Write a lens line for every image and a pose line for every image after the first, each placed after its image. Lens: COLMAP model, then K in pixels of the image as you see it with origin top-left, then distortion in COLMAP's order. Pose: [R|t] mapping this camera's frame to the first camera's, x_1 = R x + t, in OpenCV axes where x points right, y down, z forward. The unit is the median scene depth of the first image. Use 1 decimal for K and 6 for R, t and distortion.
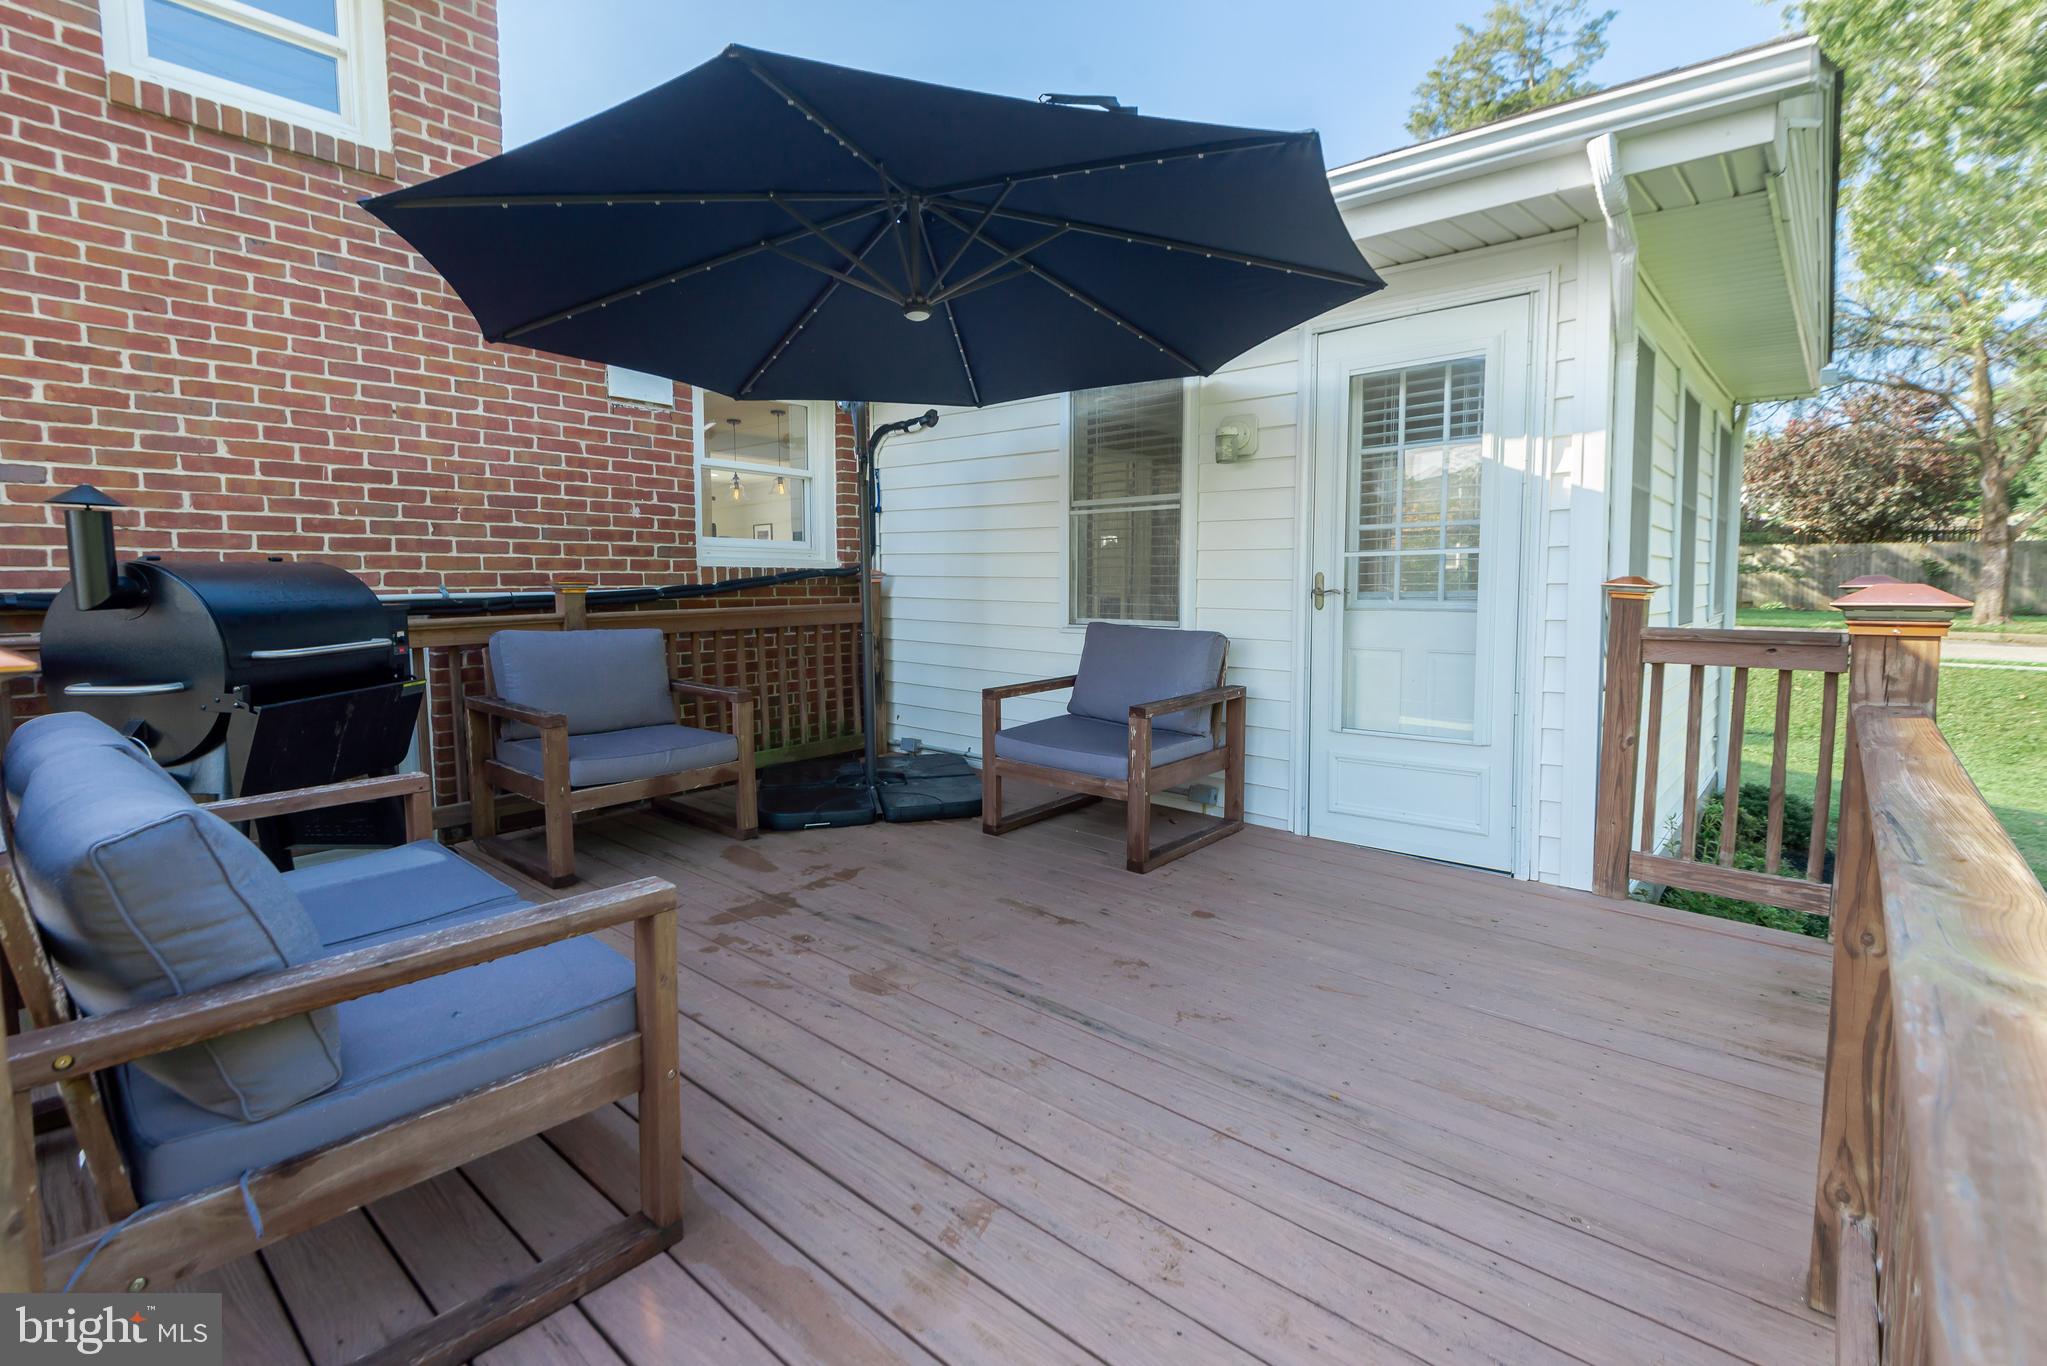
lens RADIAL K [[959.5, 0, 1024.1], [0, 959.5, 636.3], [0, 0, 1]] dist [0.003648, -0.000630]
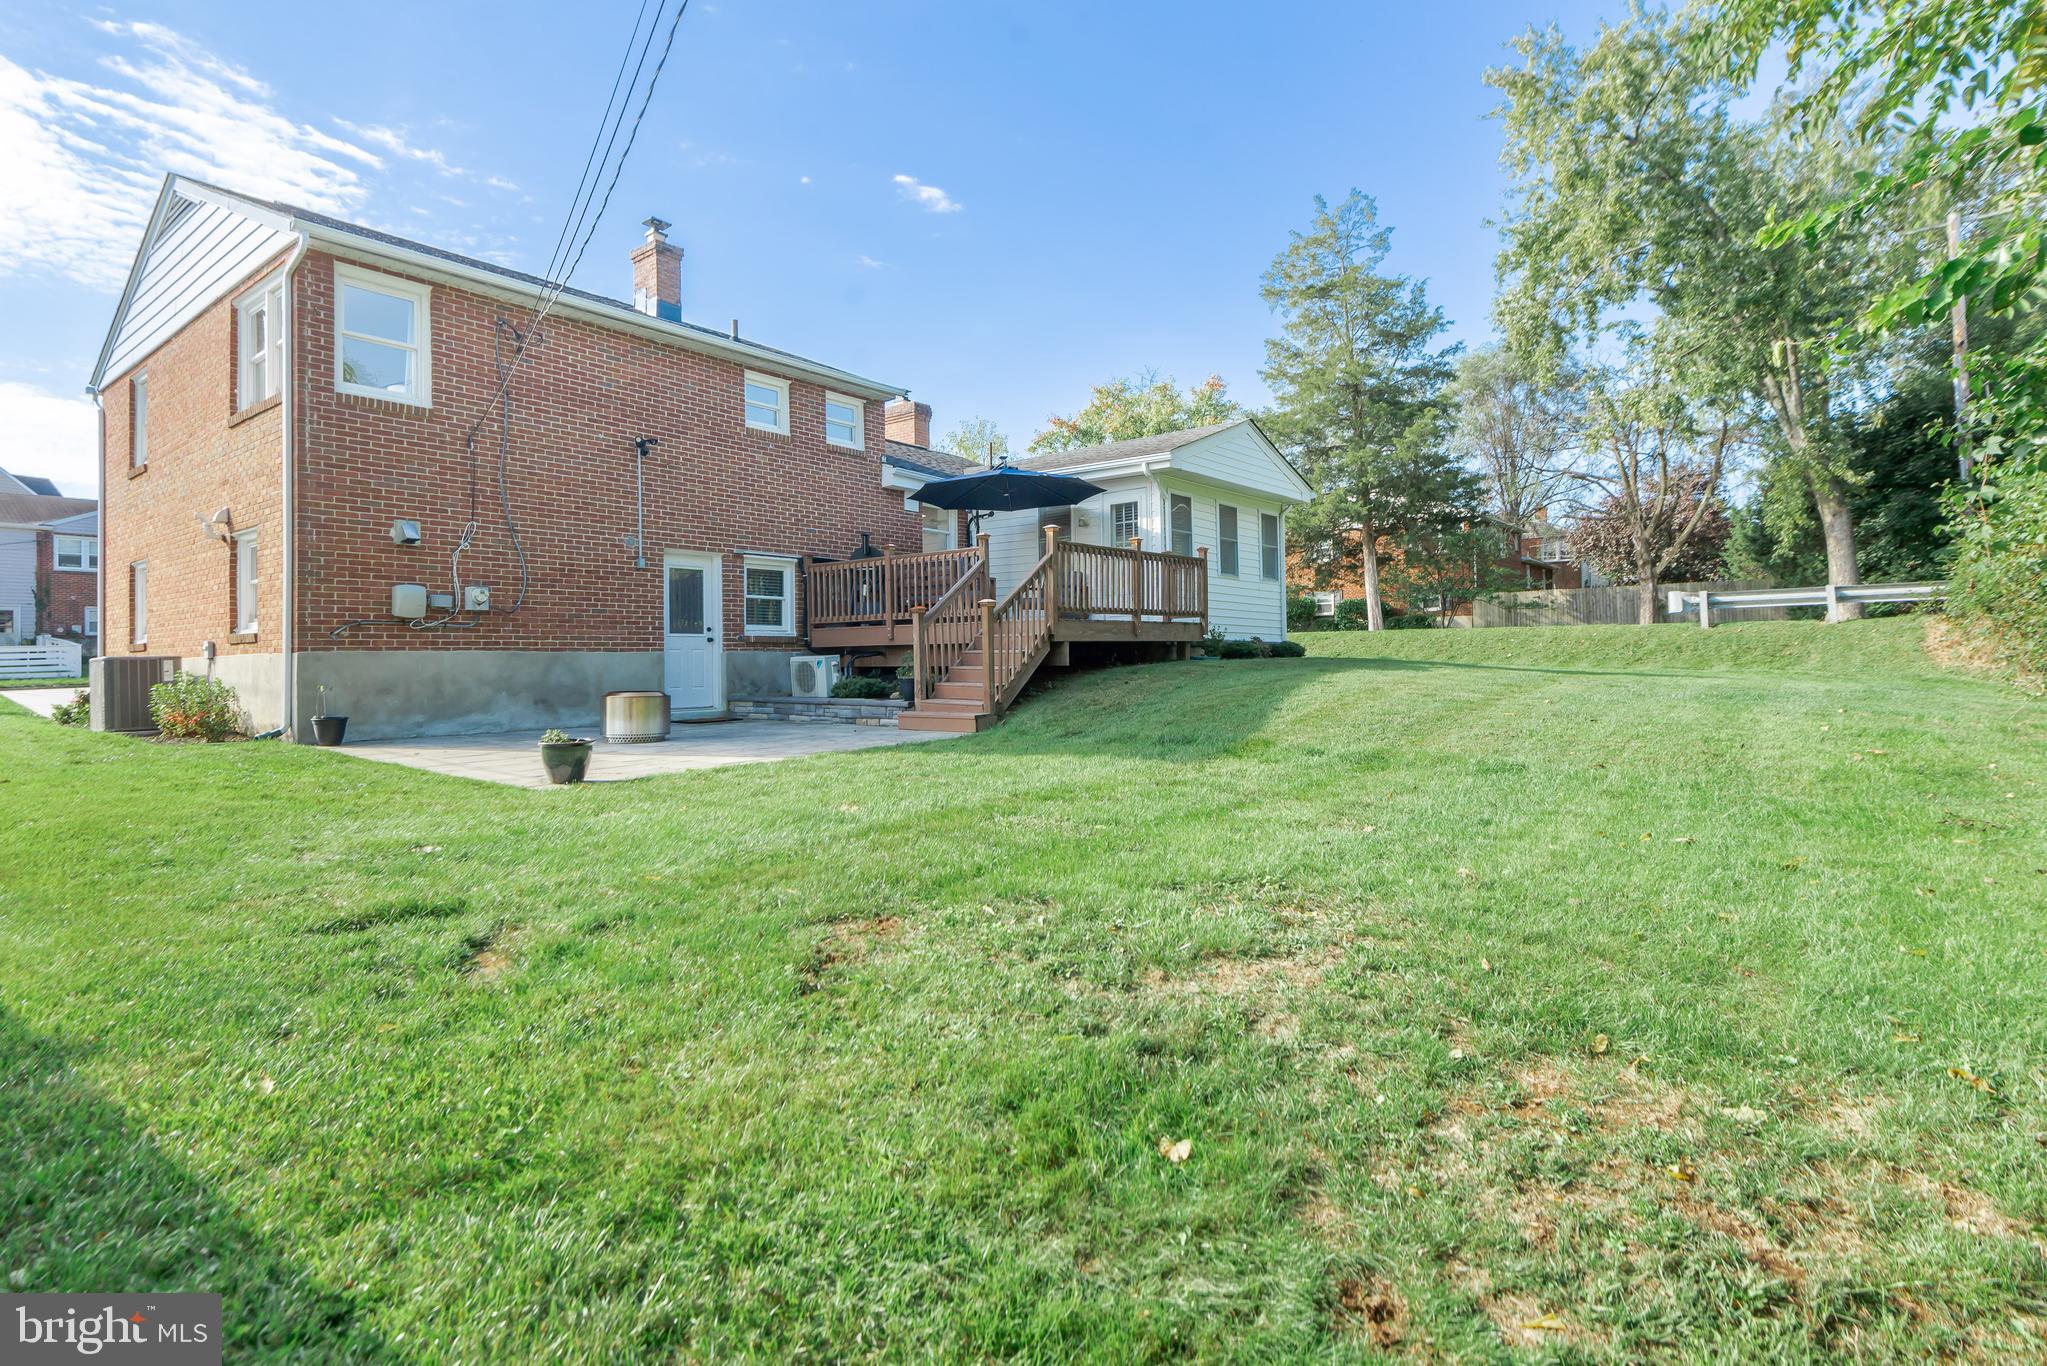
lens RADIAL K [[1021.0, 0, 1001.2], [0, 1021.0, 630.2], [0, 0, 1]] dist [0.015907, 0.000175]
pose [[0.999450, -0.016068, 0.029003, -0.042564], [0.018713, 0.995457, -0.093357, 0.110111], [-0.027371, 0.093848, 0.995210, -0.547522]]
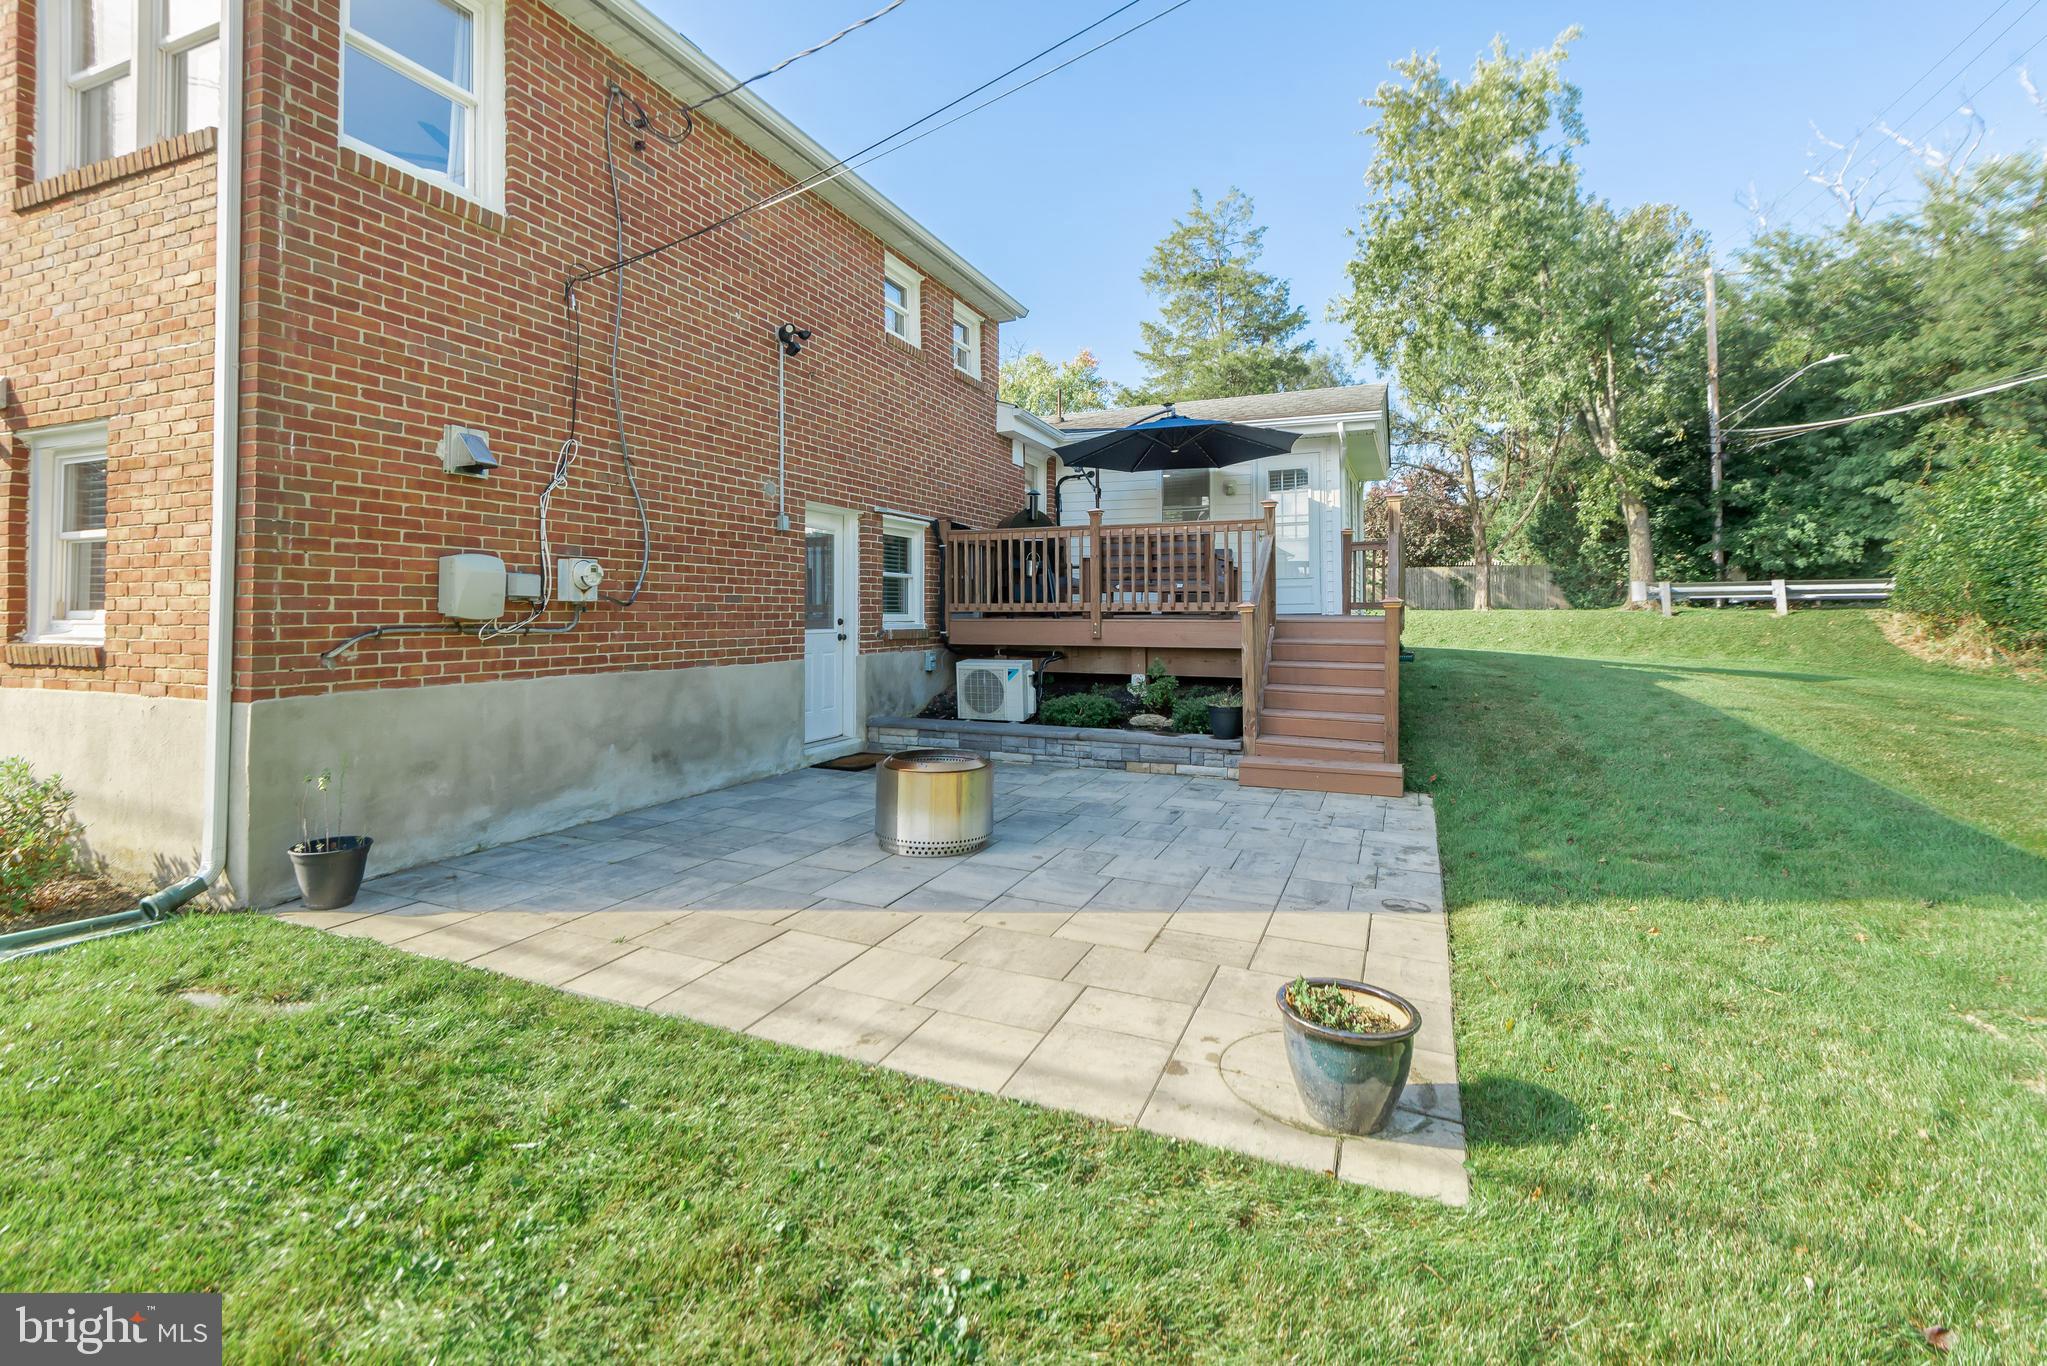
lens RADIAL K [[929.3, 0, 1015.0], [0, 929.3, 587.5], [0, 0, 1]] dist [0.003144, -0.000840]
pose [[0.955903, 0.003768, 0.293658, -0.250684], [0.023062, 0.995867, -0.087848, 0.068511], [-0.292776, 0.090747, 0.951865, -0.307475]]
